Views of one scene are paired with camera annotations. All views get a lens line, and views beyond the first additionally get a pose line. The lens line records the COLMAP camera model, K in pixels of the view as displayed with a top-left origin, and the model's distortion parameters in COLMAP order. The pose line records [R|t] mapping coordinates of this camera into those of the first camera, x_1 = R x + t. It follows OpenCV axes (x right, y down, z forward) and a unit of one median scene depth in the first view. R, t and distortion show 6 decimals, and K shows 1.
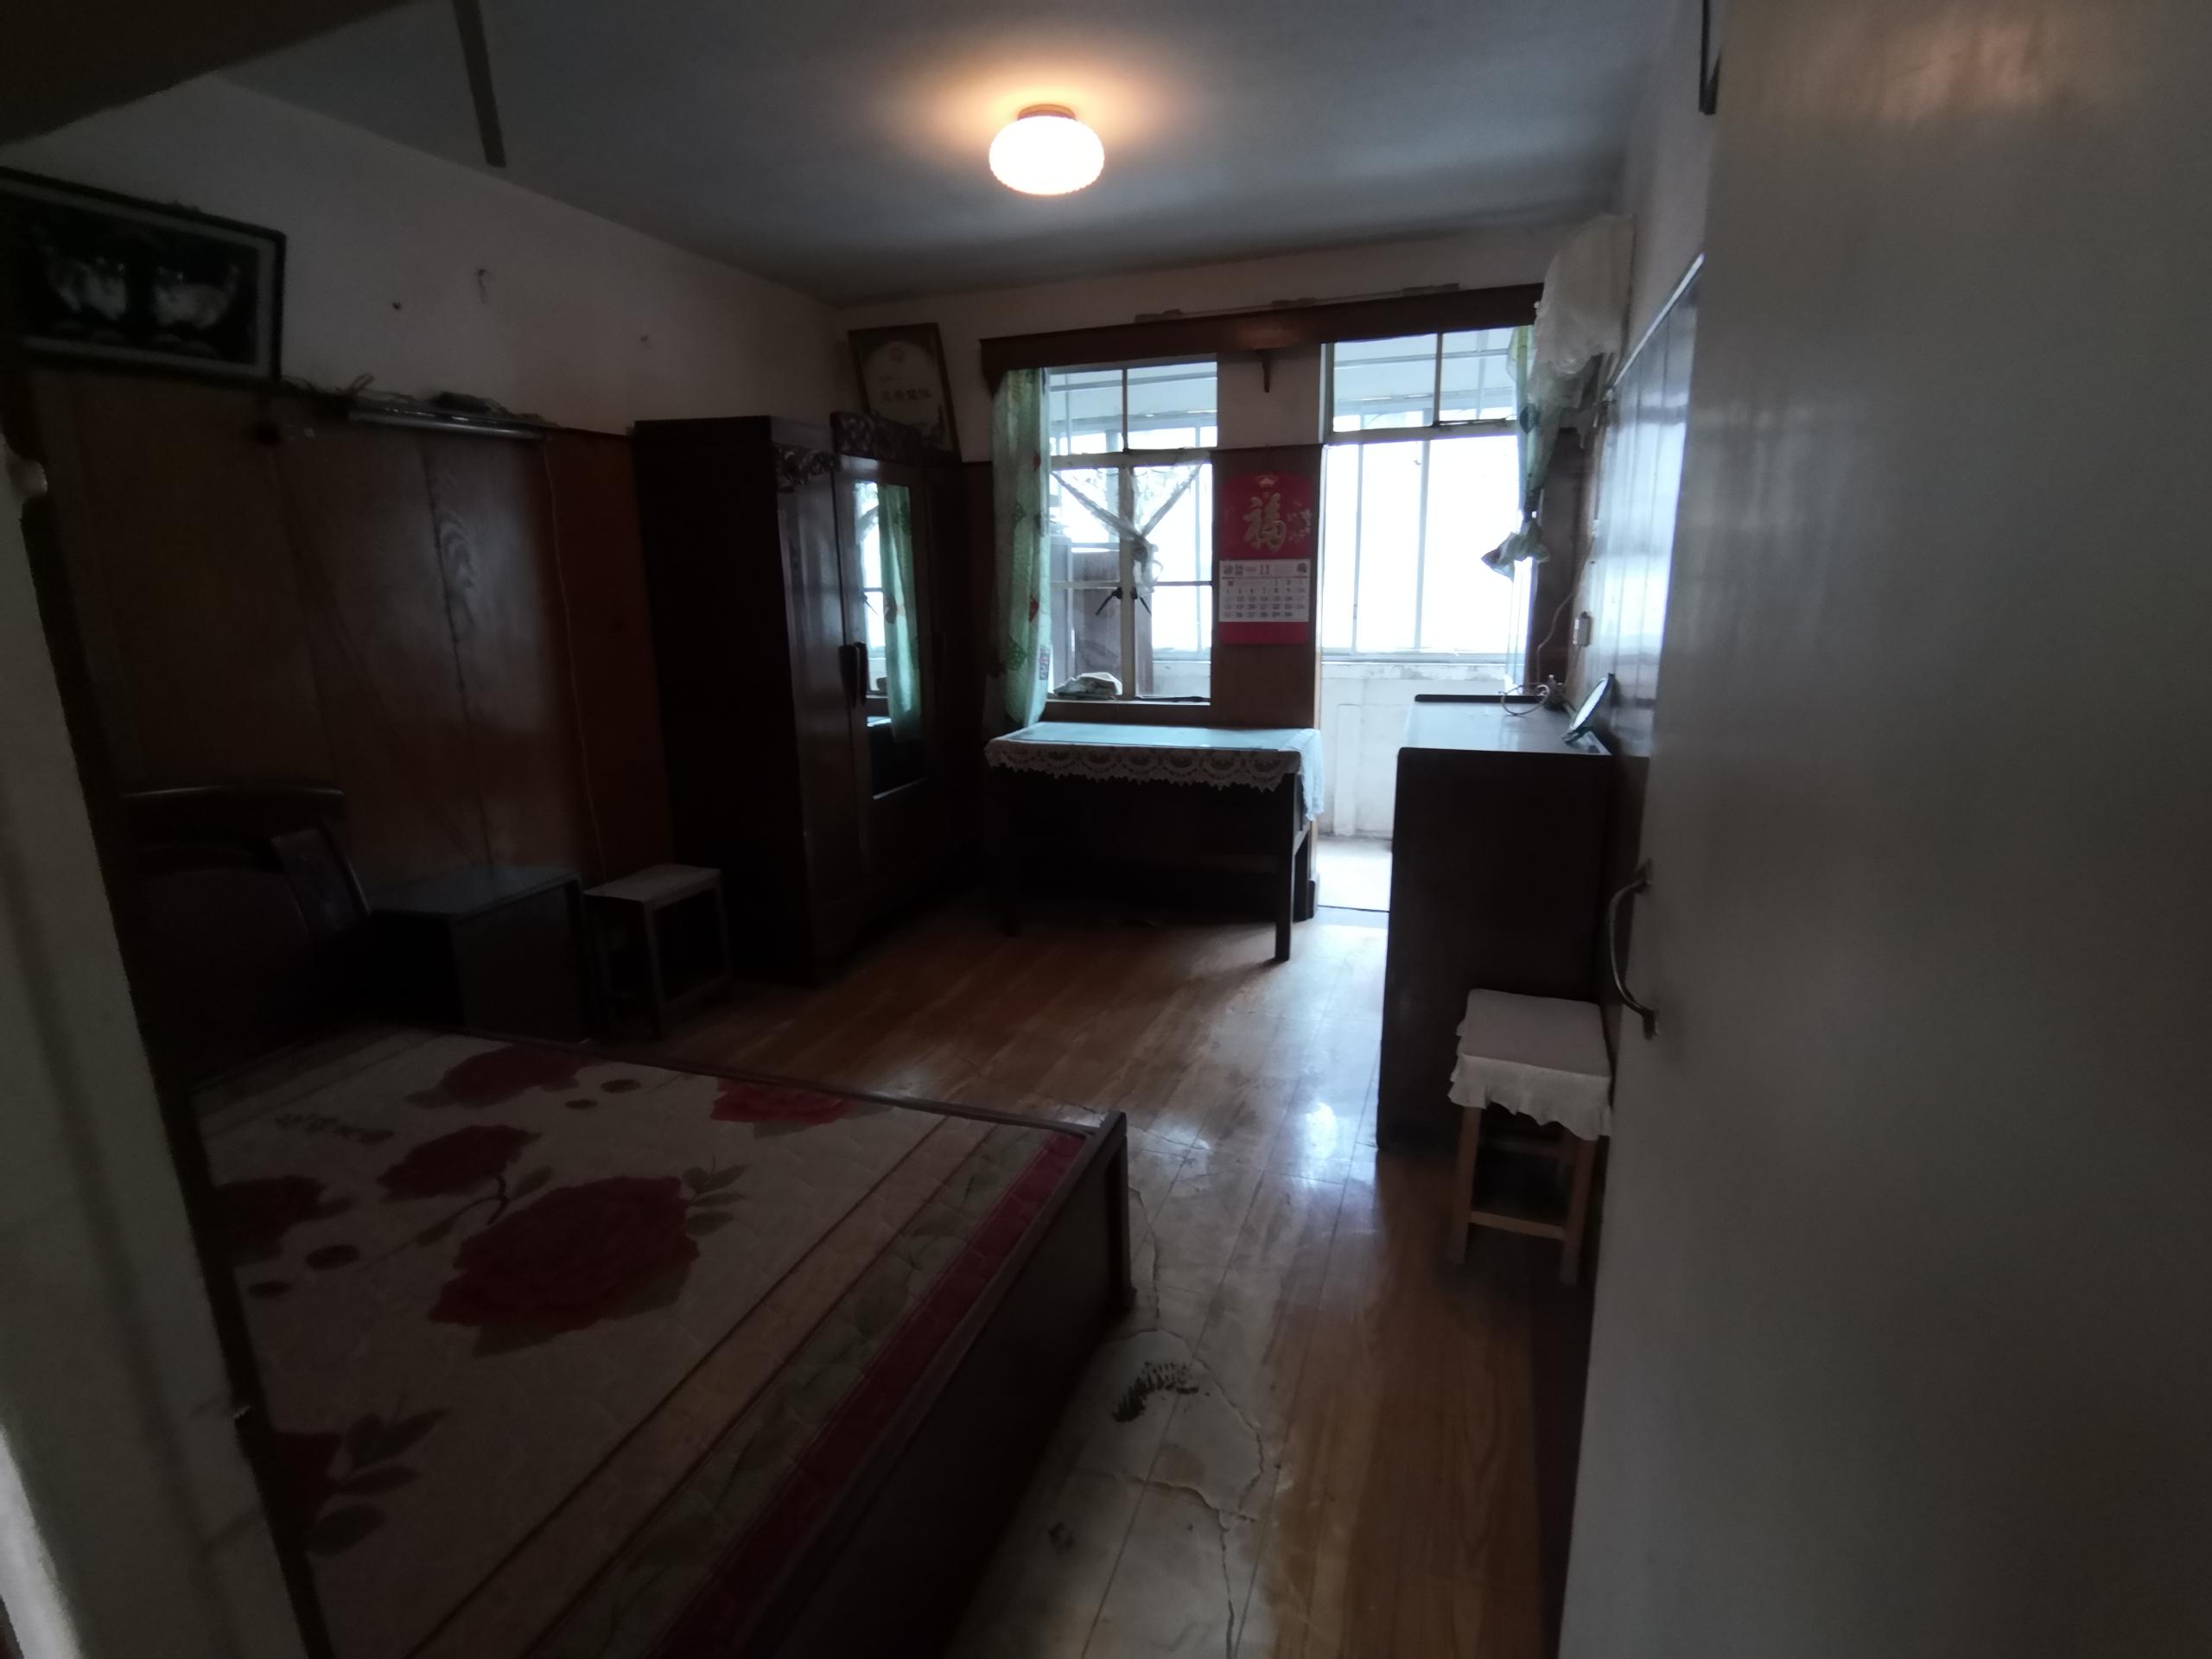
lens RADIAL K [[1071.9, 0, 1094.6], [0, 1071.9, 828.8], [0, 0, 1]] dist [0.013542, -0.017592]
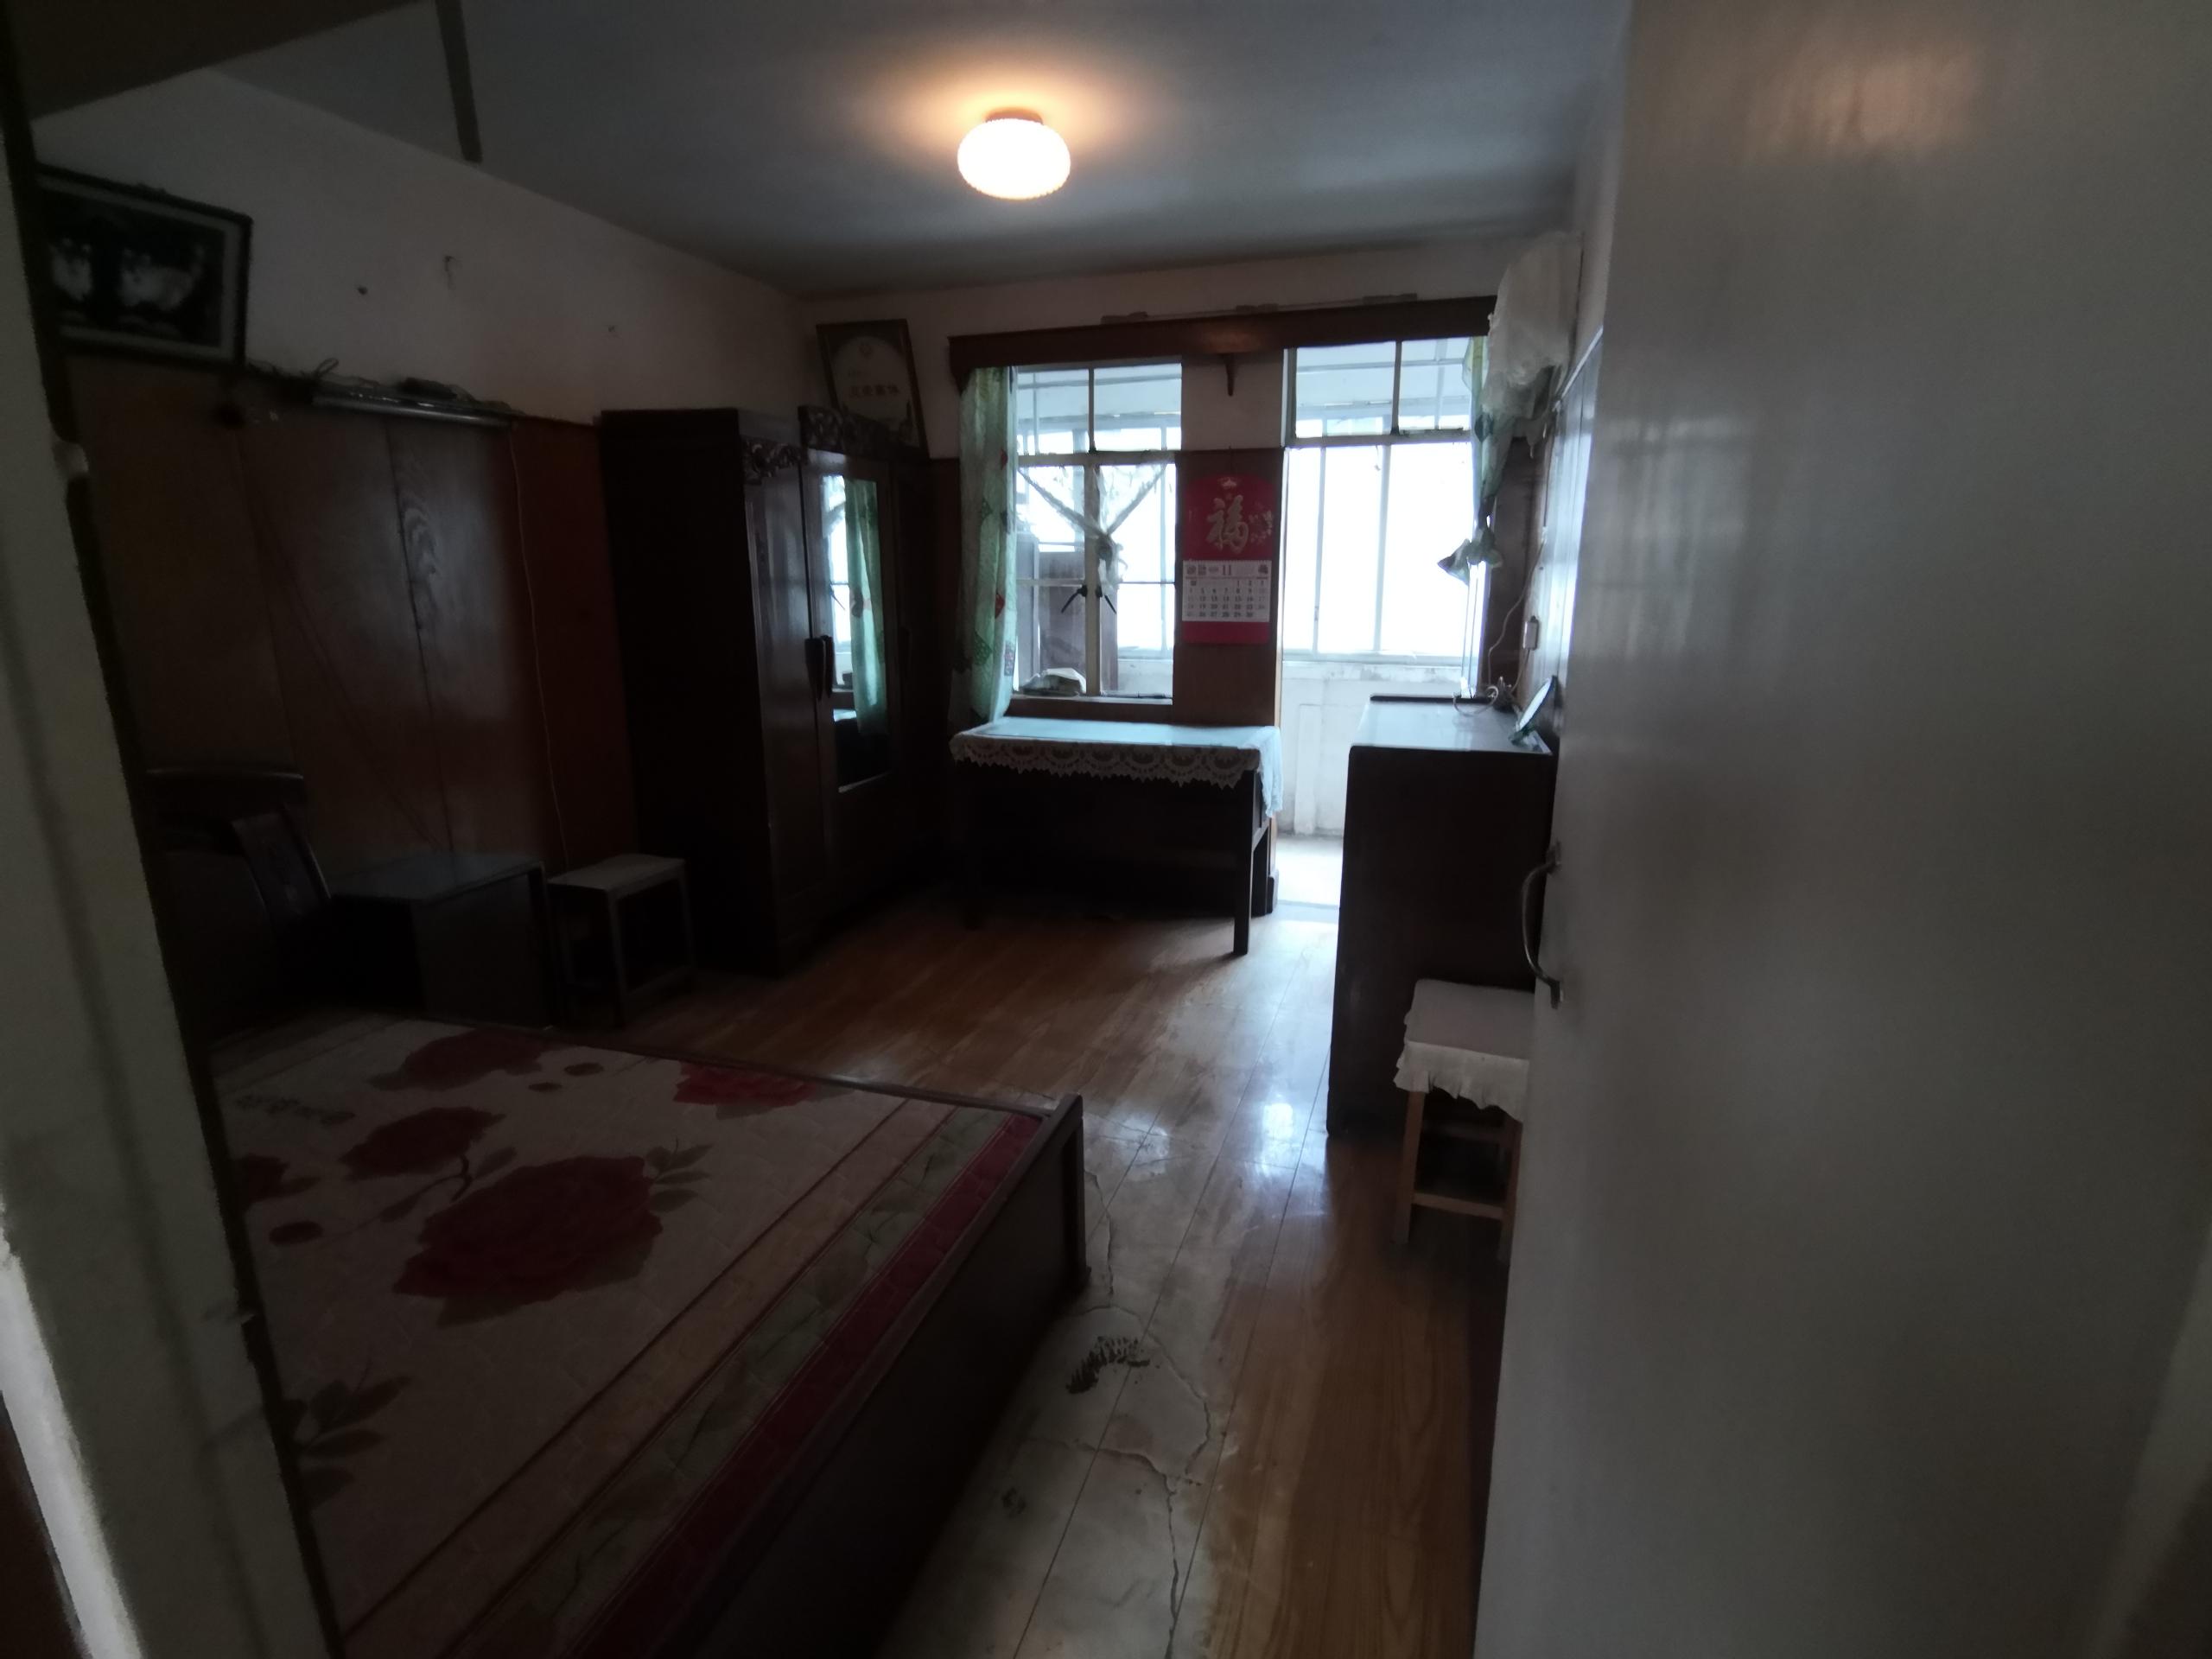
lens RADIAL K [[1071.5, 0, 1093.1], [0, 1071.5, 835.6], [0, 0, 1]] dist [0.015113, -0.021078]
pose [[0.999513, 0.010082, 0.029546, 0.005700], [-0.010283, 0.999925, 0.006669, 0.007105], [-0.029476, -0.006969, 0.999541, -0.022414]]
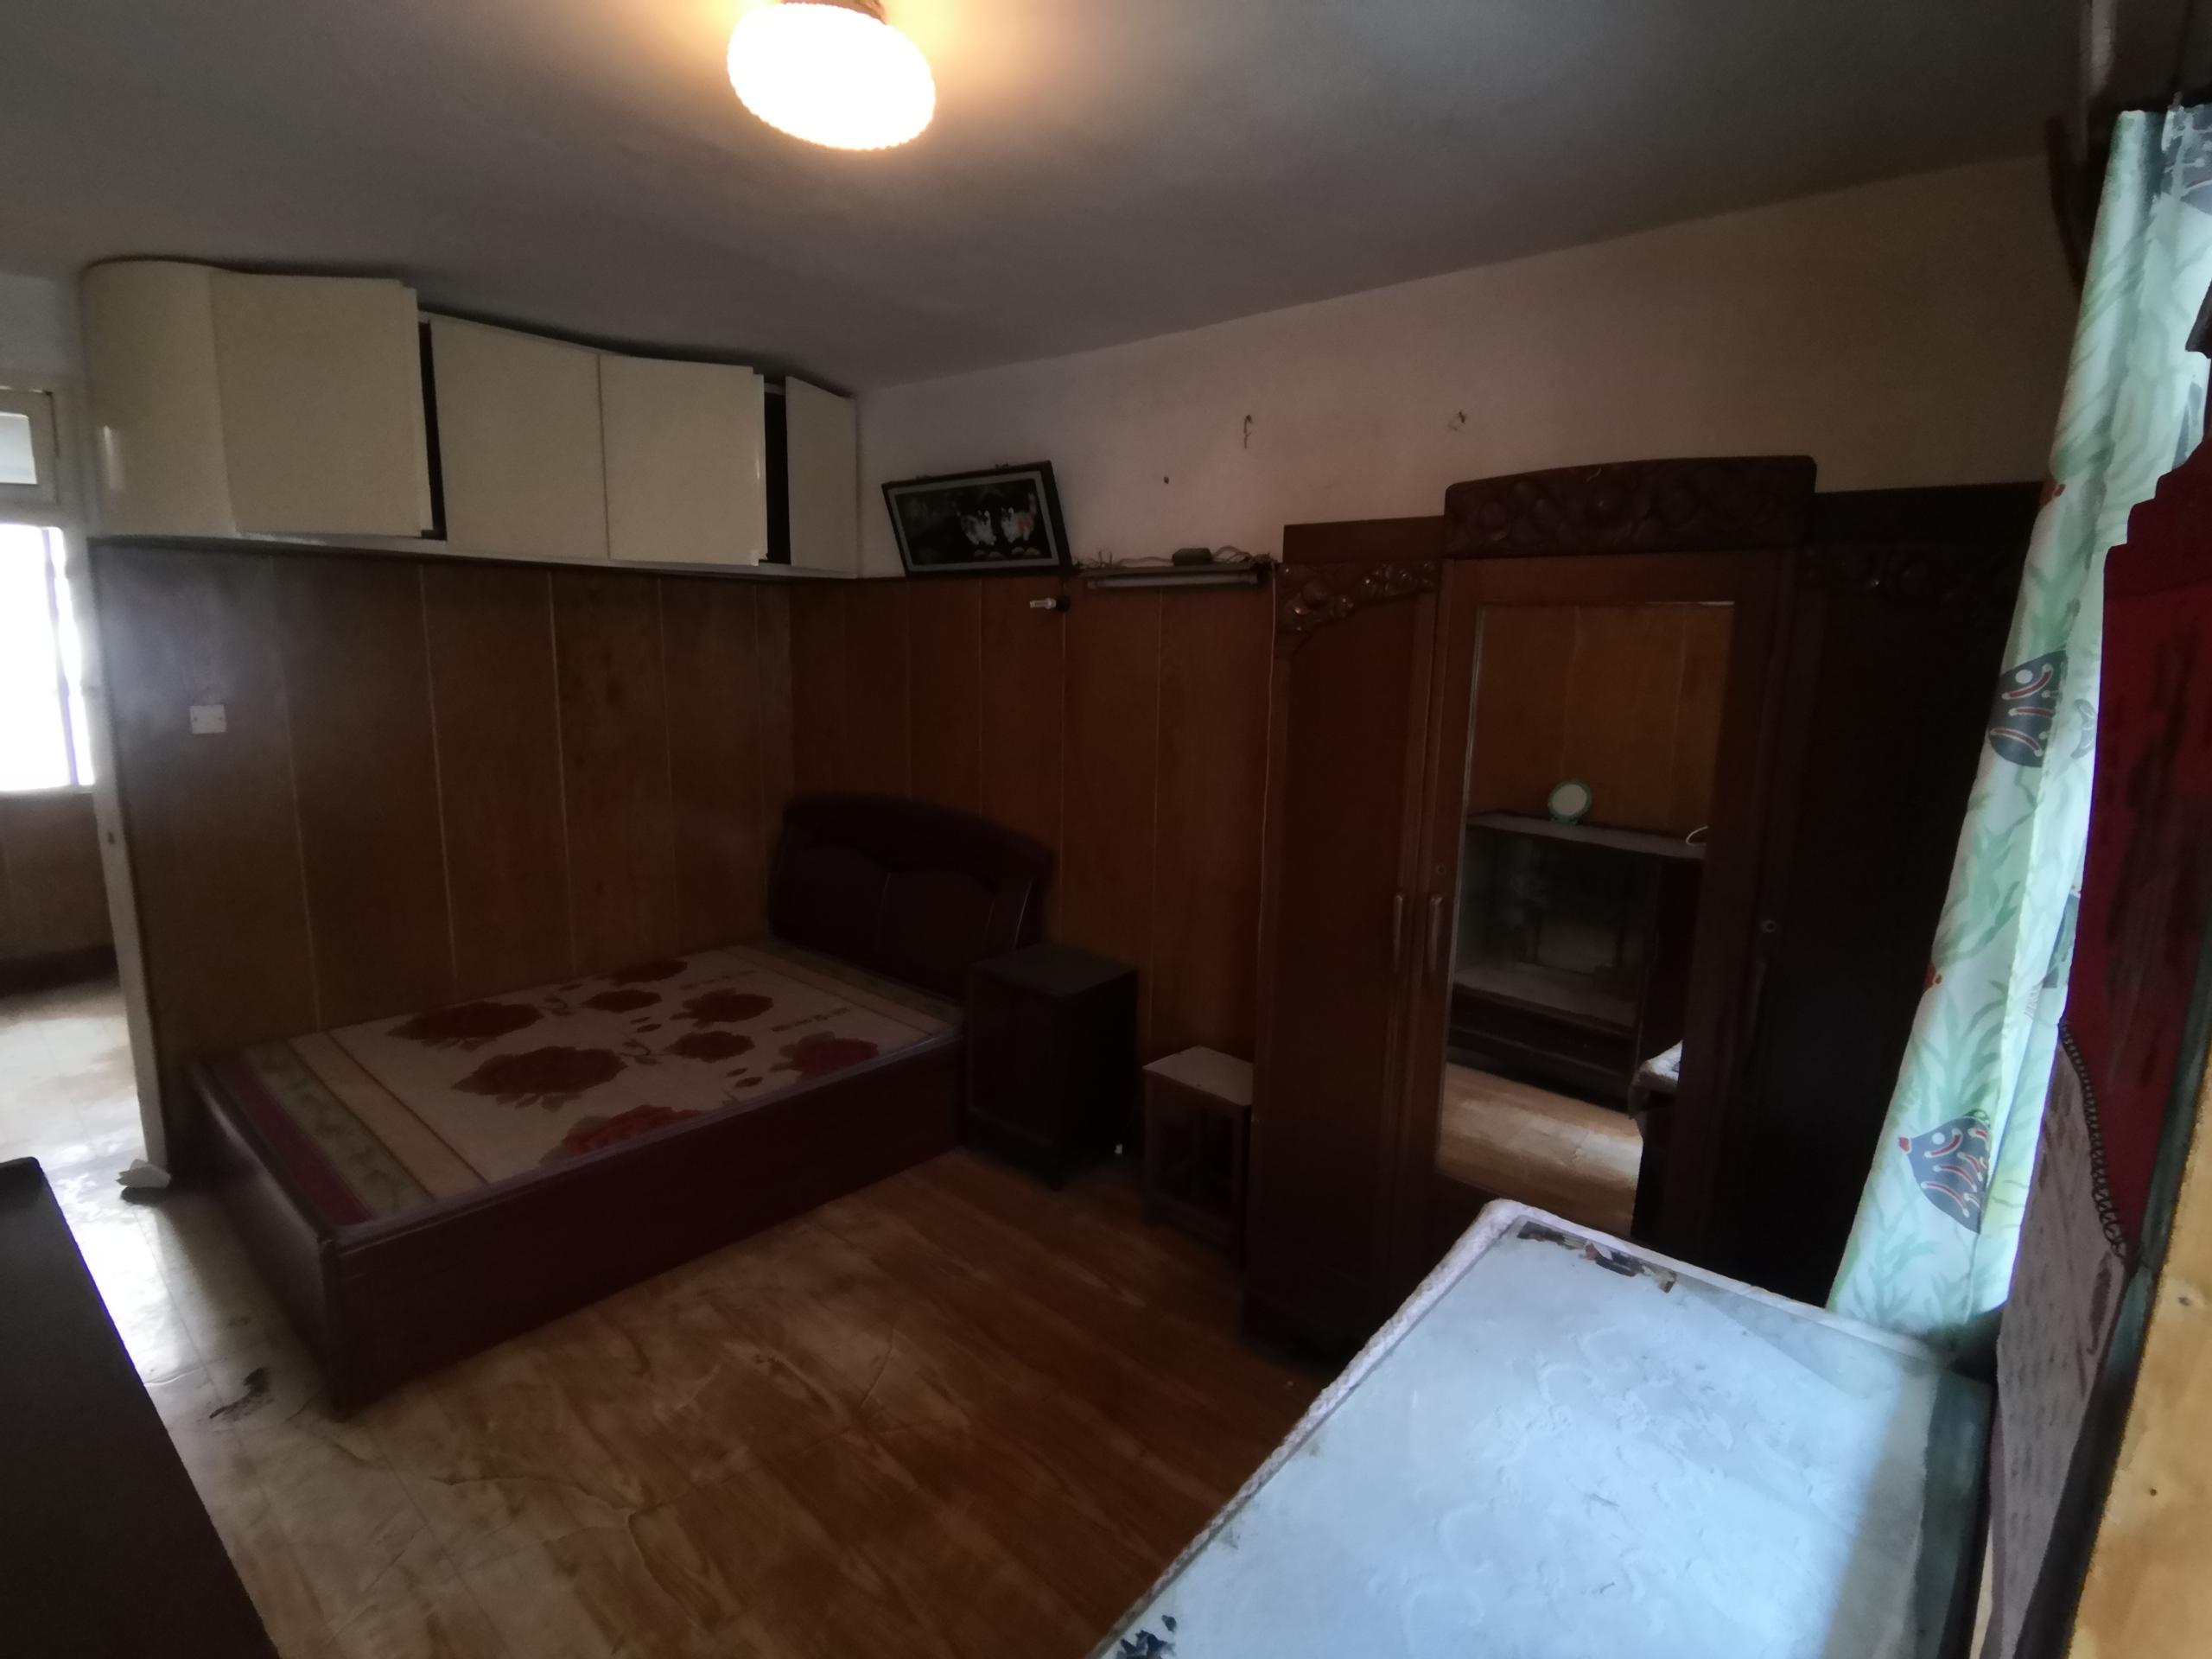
lens RADIAL K [[1071.9, 0, 1094.6], [0, 1071.9, 828.8], [0, 0, 1]] dist [0.013542, -0.017592]
pose [[-0.368802, 0.177628, -0.912378, 0.551105], [-0.231583, 0.933059, 0.275265, -0.507916], [0.900197, 0.312809, -0.302978, 1.610153]]
